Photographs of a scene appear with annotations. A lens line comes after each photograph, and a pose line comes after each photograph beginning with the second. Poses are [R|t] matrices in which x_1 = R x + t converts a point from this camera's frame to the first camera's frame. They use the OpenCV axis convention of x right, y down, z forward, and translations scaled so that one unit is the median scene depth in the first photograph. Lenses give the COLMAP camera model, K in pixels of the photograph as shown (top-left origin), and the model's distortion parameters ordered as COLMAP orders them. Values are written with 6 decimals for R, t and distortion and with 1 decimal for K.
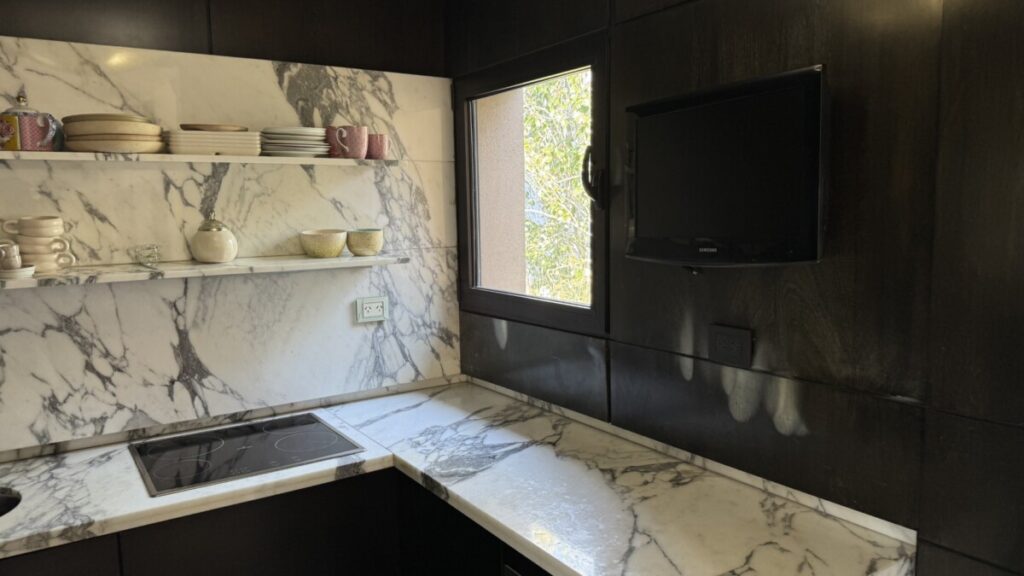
lens RADIAL K [[718.8, 0, 512.0], [0, 718.8, 288.0], [0, 0, 1]] dist [0.088993, -0.140861]
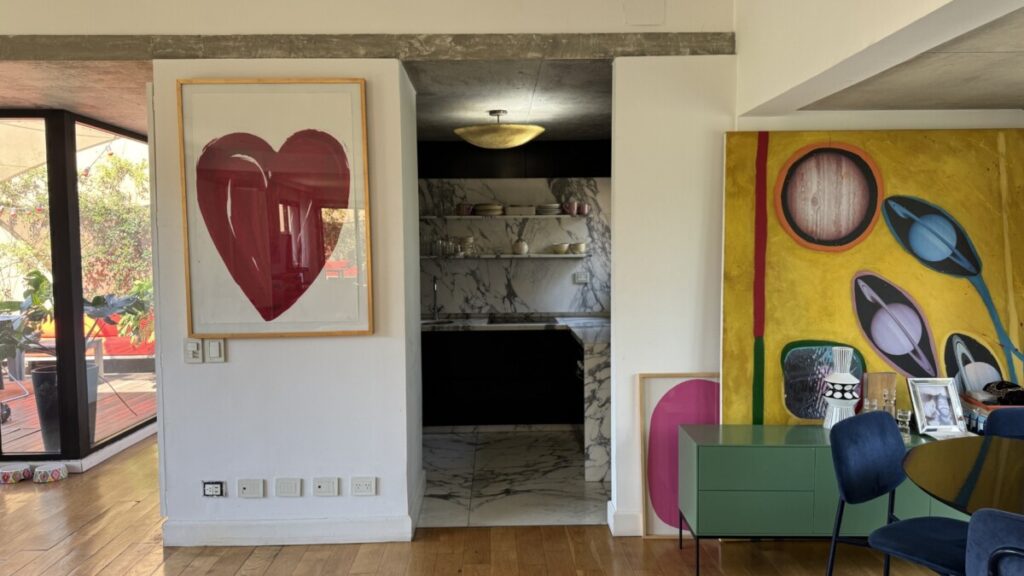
lens RADIAL K [[718.8, 0, 512.0], [0, 718.8, 288.0], [0, 0, 1]] dist [0.088993, -0.140861]
pose [[0.844010, 0.039044, -0.534904, 0.993821], [-0.067895, 0.997101, -0.034348, 0.182733], [0.532013, 0.065307, 0.844214, -1.257030]]
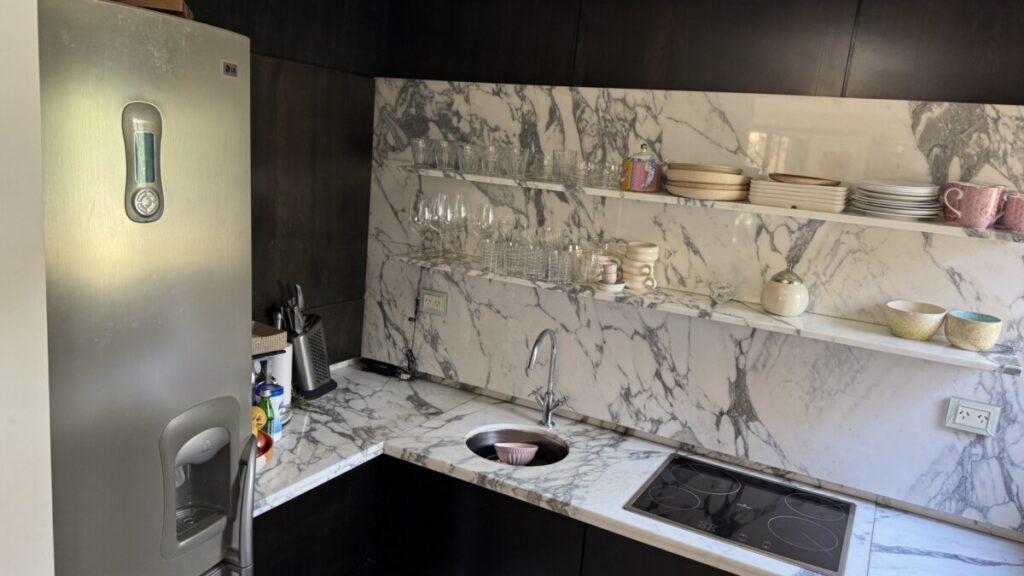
lens RADIAL K [[718.8, 0, 512.0], [0, 718.8, 288.0], [0, 0, 1]] dist [0.088993, -0.140861]
pose [[0.460501, 0.222707, -0.859268, 0.247030], [-0.201860, 0.968926, 0.142947, -0.132435], [0.864402, 0.107625, 0.491147, 0.209033]]
